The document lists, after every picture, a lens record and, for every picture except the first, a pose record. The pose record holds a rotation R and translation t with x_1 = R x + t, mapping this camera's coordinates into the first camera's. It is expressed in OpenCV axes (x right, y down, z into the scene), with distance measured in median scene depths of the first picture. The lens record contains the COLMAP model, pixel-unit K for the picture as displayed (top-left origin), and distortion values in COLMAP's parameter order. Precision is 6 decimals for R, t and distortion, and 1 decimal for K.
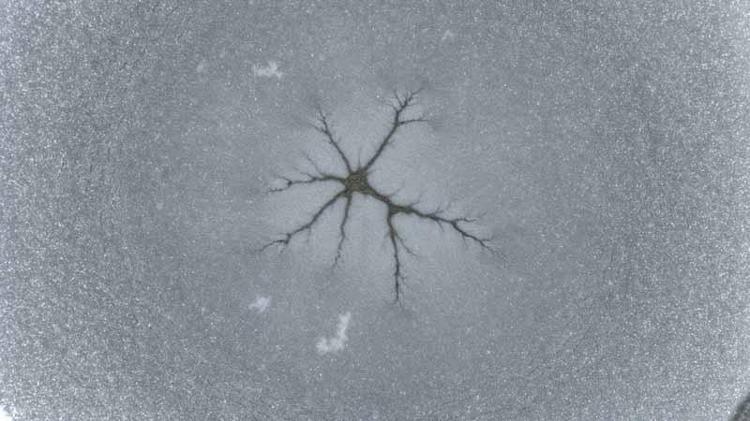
lens RADIAL K [[528.6, 0, 374.7], [0, 528.6, 209.4], [0, 0, 1]] dist [-0.076118, -0.000557]
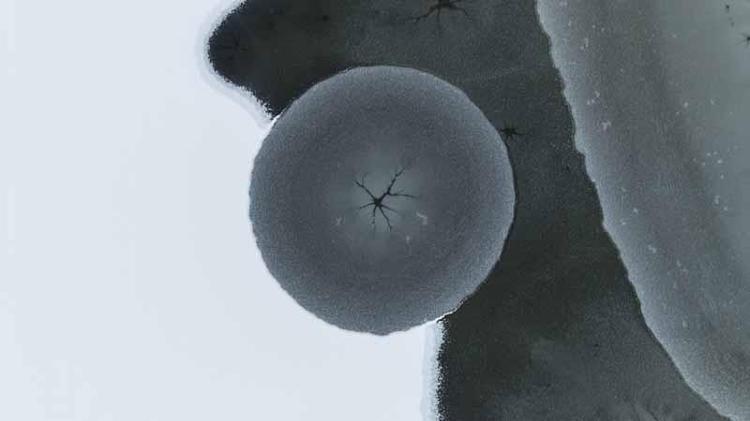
lens RADIAL K [[528.6, 0, 374.9], [0, 528.6, 209.8], [0, 0, 1]] dist [-0.076118, -0.000557]
pose [[0.208506, -0.976870, -0.047438, 0.071186], [0.976280, 0.210783, -0.049476, 0.102809], [0.058331, -0.035996, 0.997648, -2.266269]]
